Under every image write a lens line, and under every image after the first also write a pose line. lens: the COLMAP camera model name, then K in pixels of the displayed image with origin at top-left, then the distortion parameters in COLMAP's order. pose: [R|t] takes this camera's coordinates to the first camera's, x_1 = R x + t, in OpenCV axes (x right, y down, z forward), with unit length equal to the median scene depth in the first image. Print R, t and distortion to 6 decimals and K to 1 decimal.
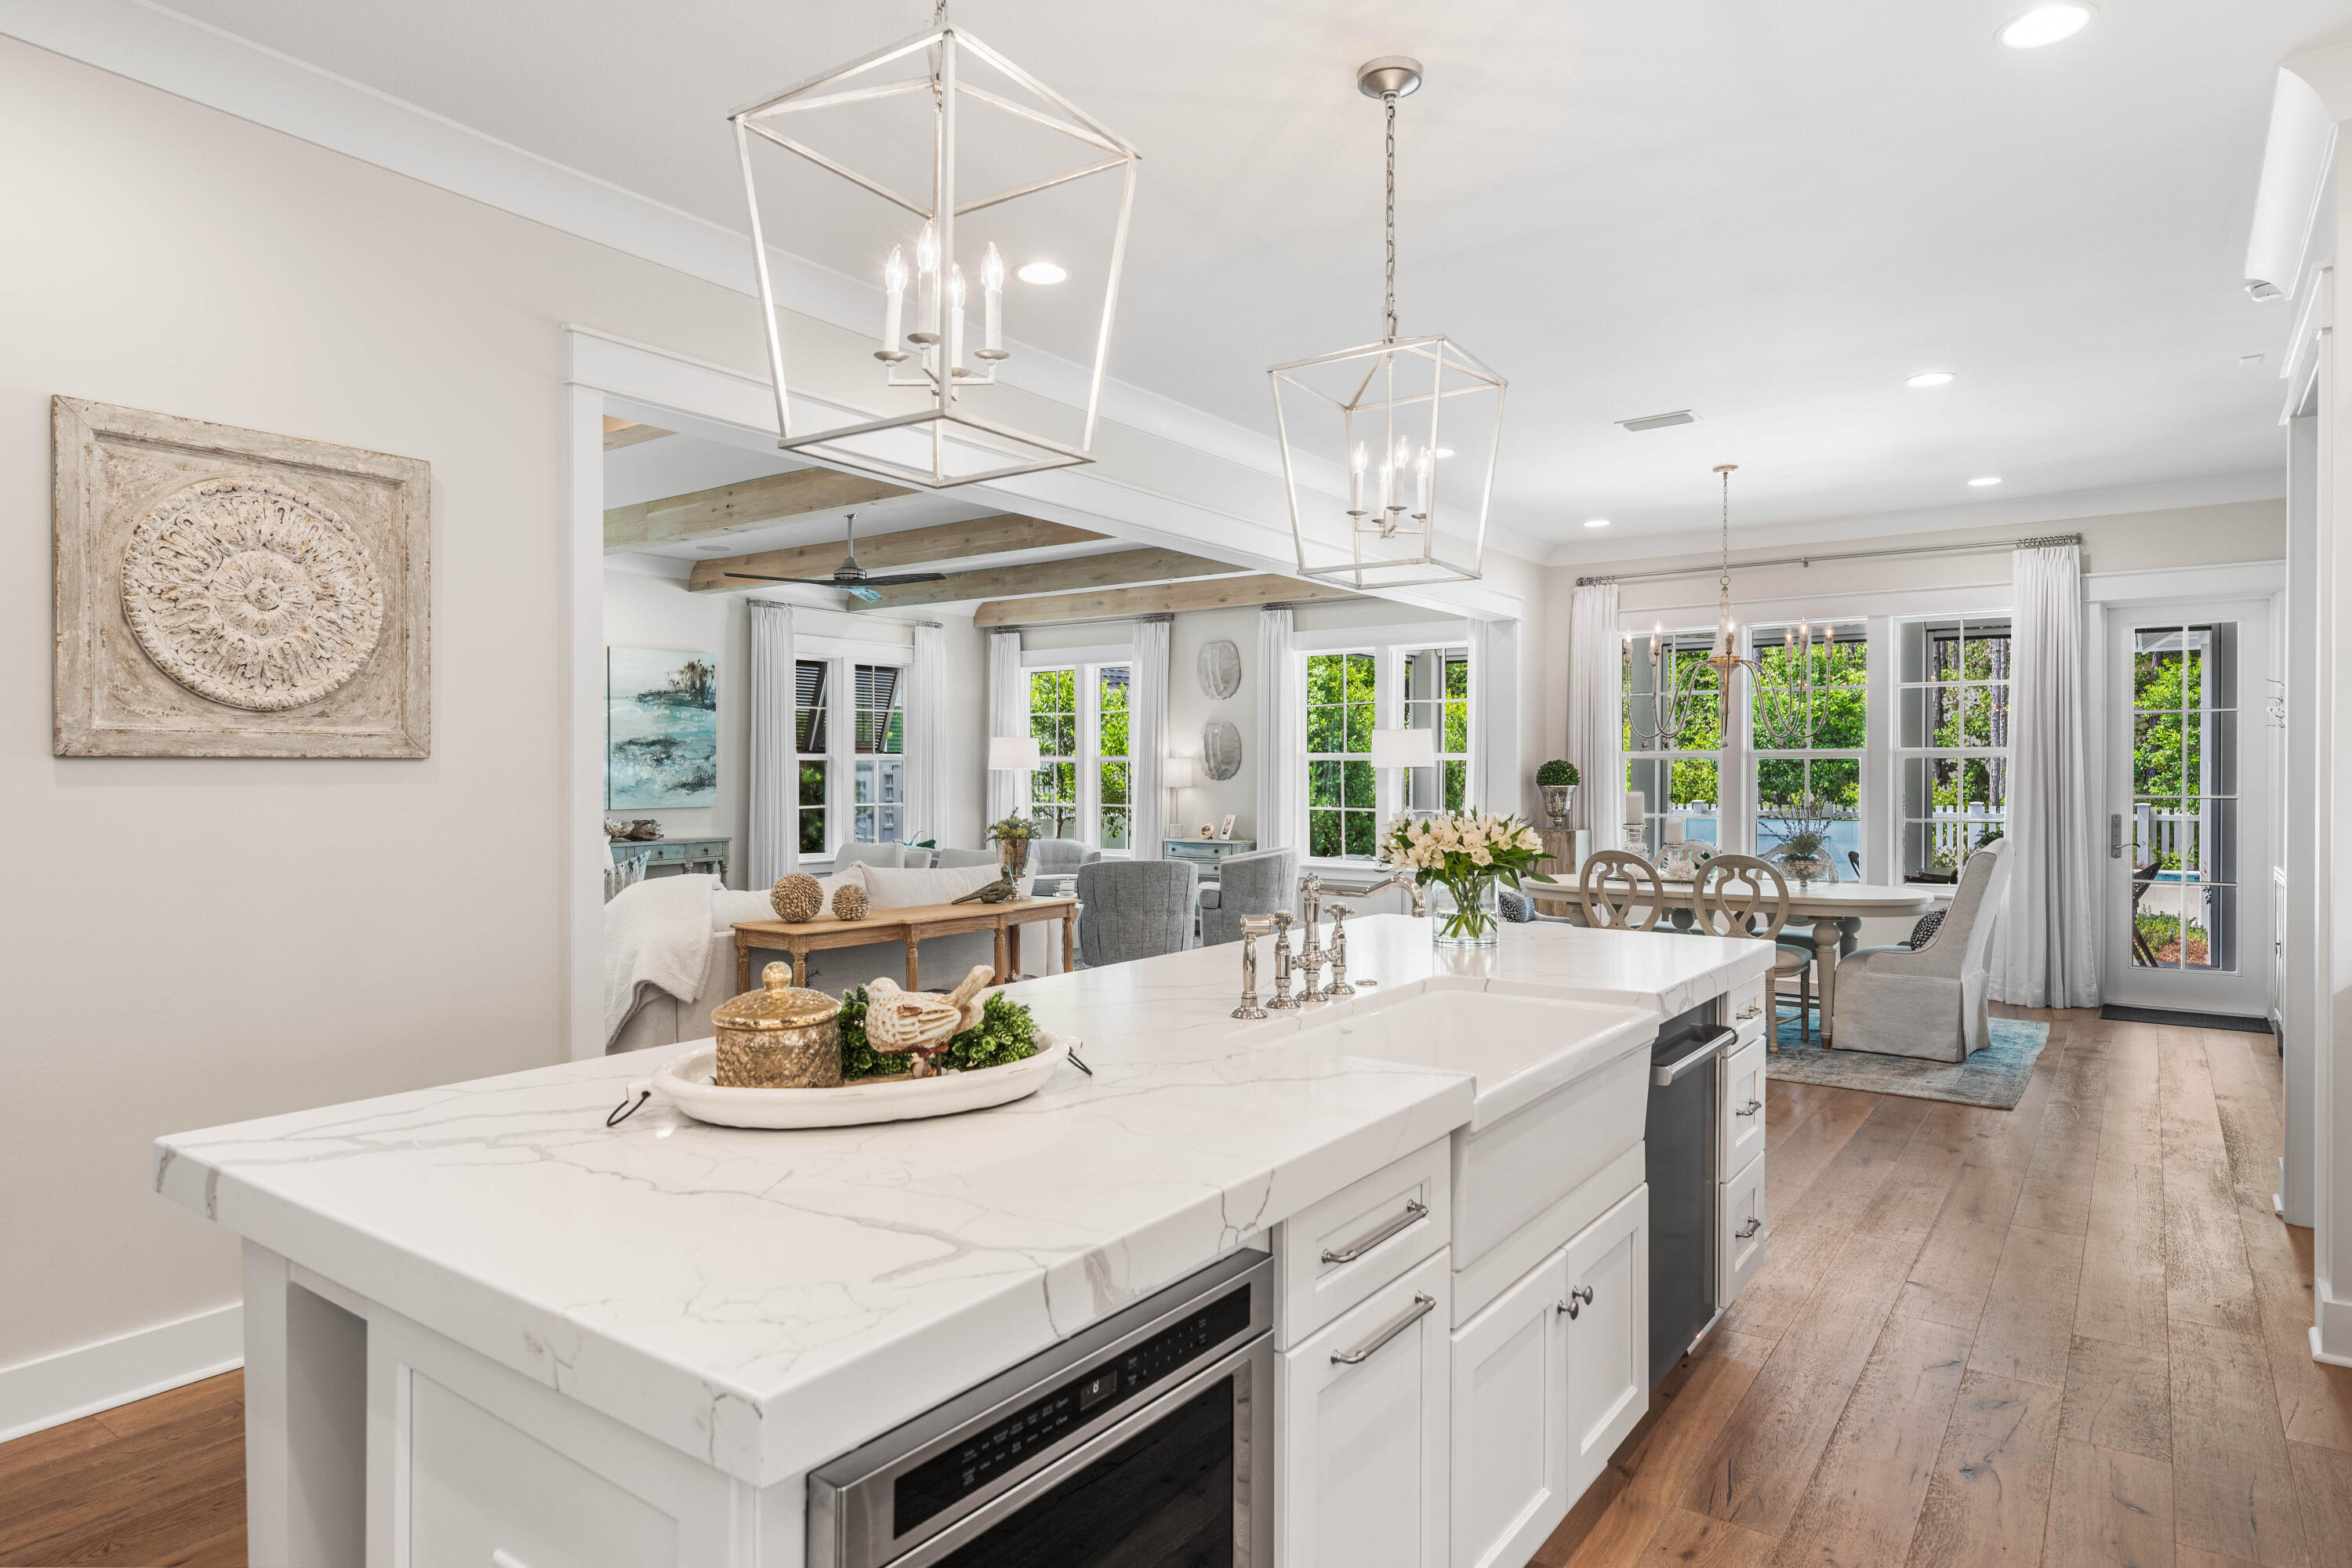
lens RADIAL K [[1325.1, 0, 1181.2], [0, 1325.1, 757.0], [0, 0, 1]] dist [-0.001945, 0.000876]
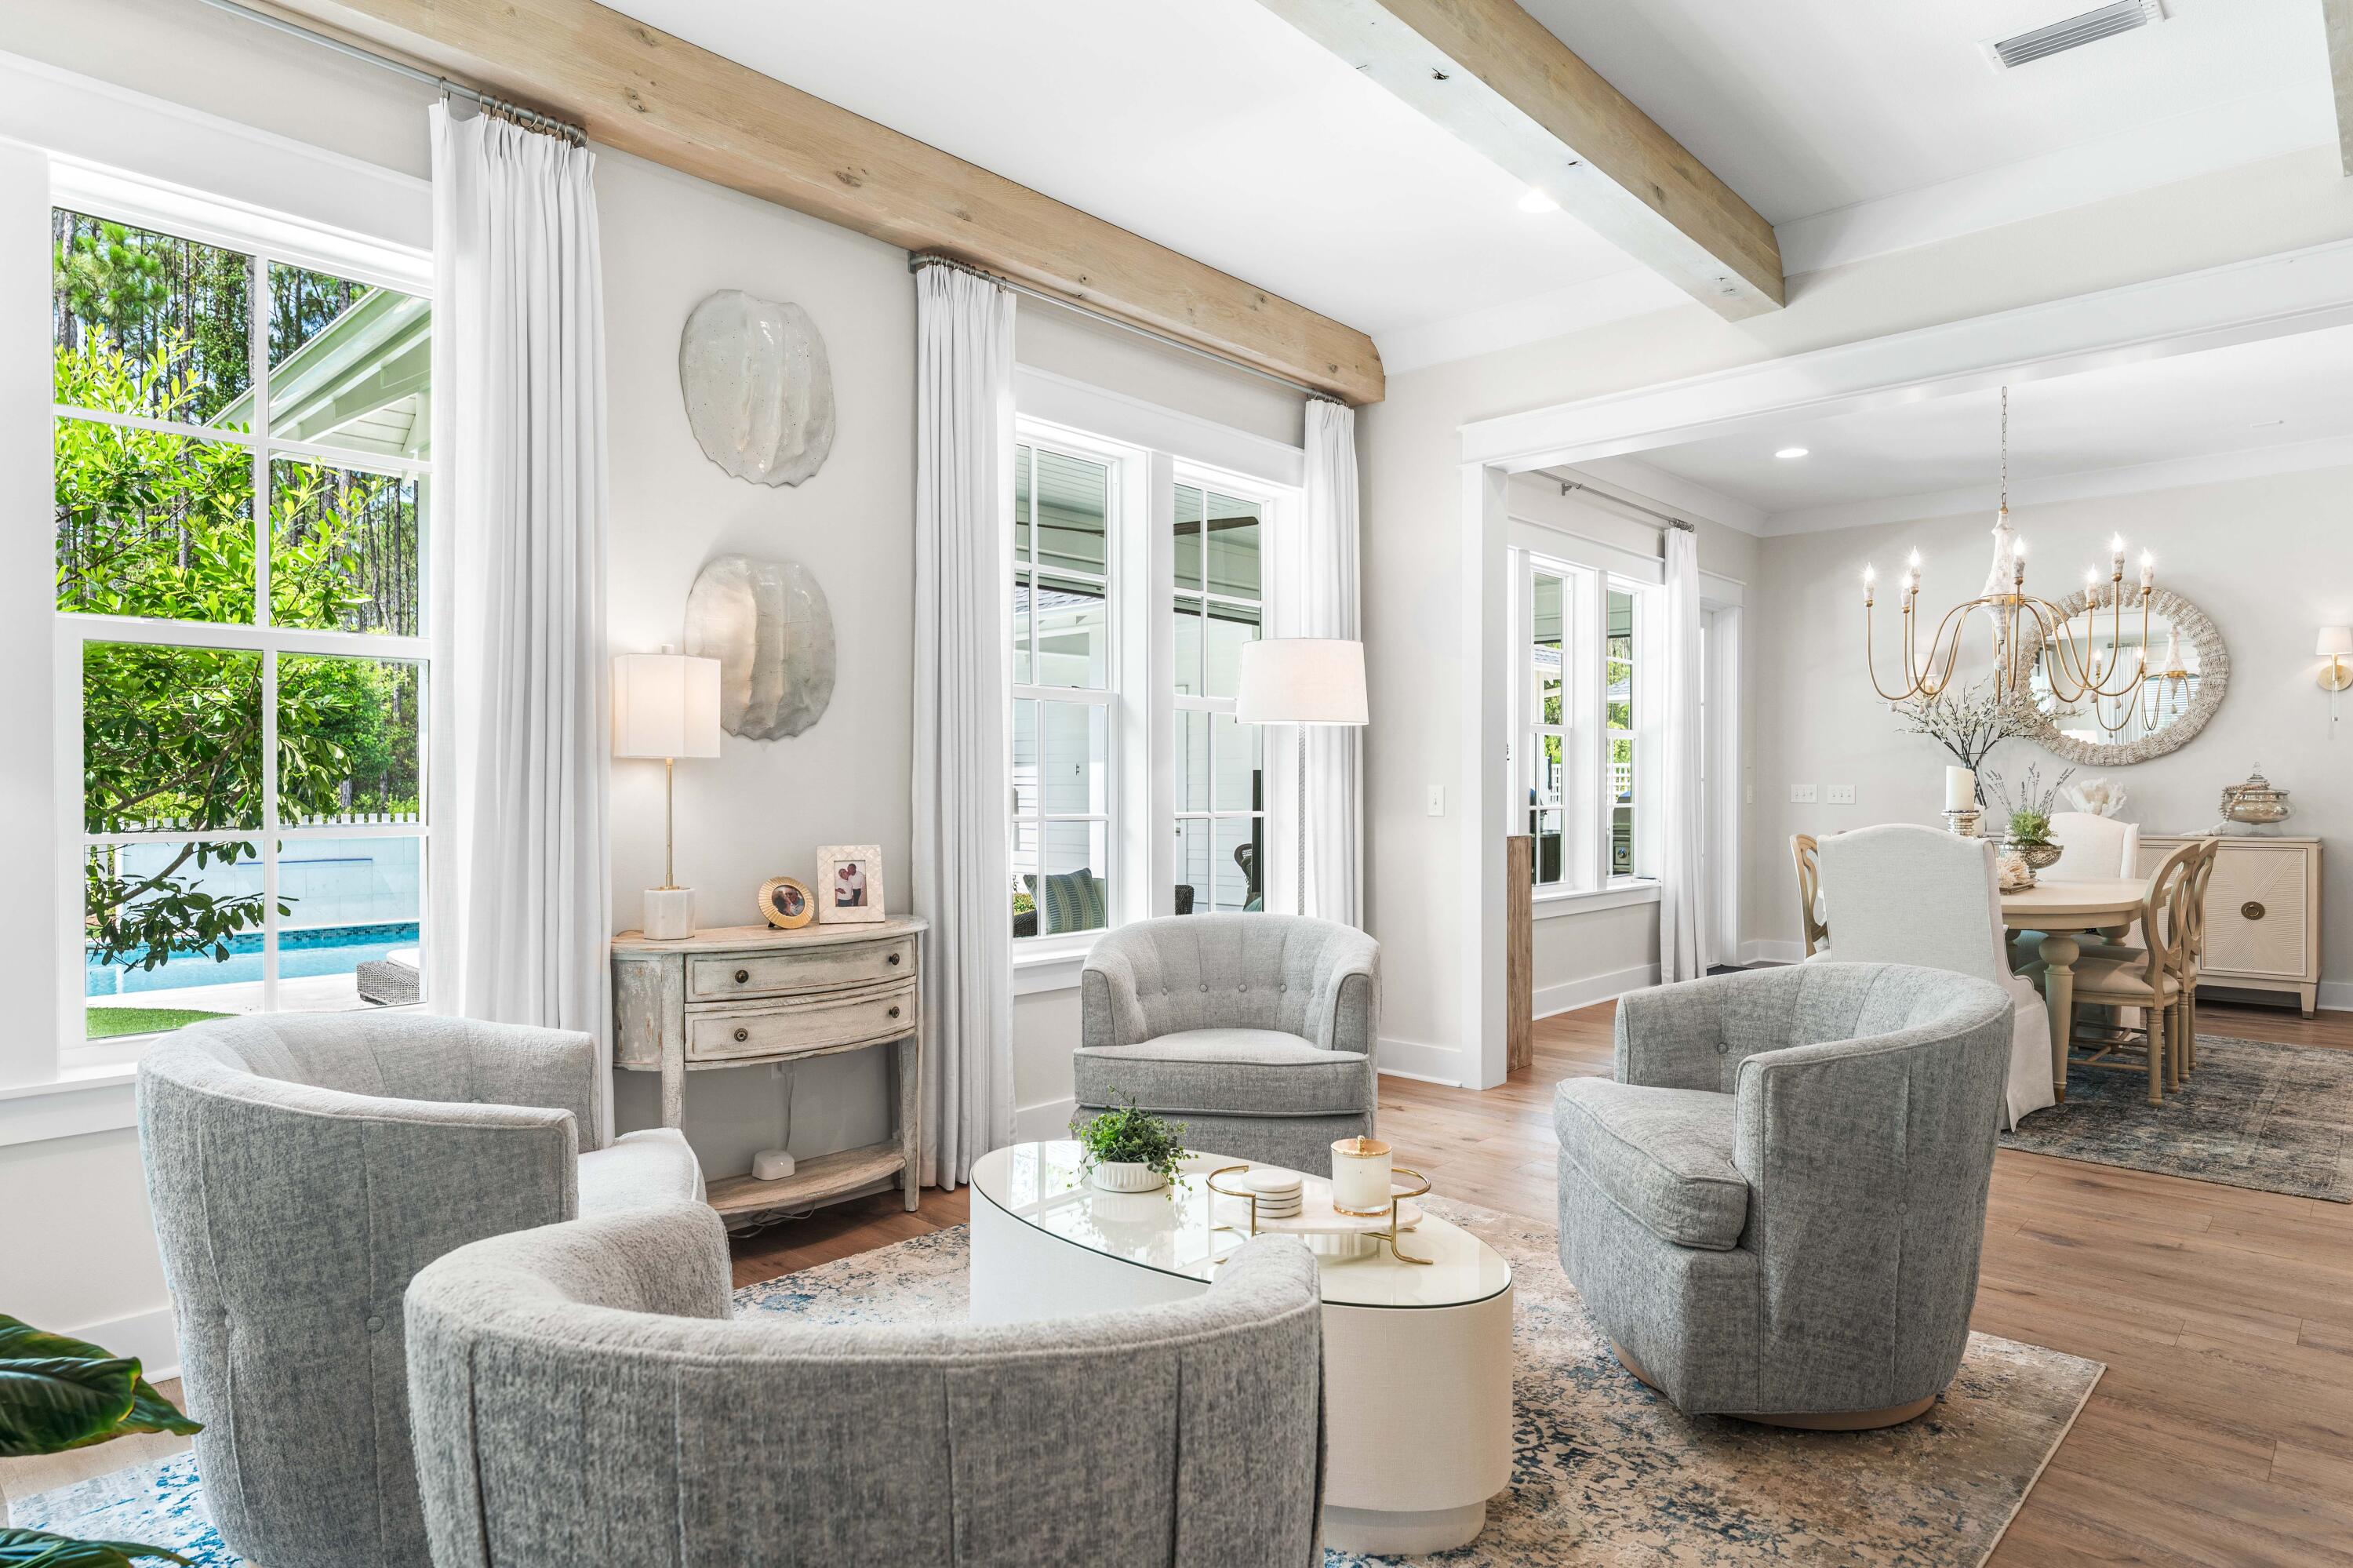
lens RADIAL K [[1313.6, 0, 1175.9], [0, 1313.6, 805.8], [0, 0, 1]] dist [0.004564, 0.001288]
pose [[0.128174, -0.013509, 0.991660, -0.299815], [-0.011690, 0.999817, 0.015131, 0.030078], [-0.991683, -0.013532, 0.127993, 0.953138]]
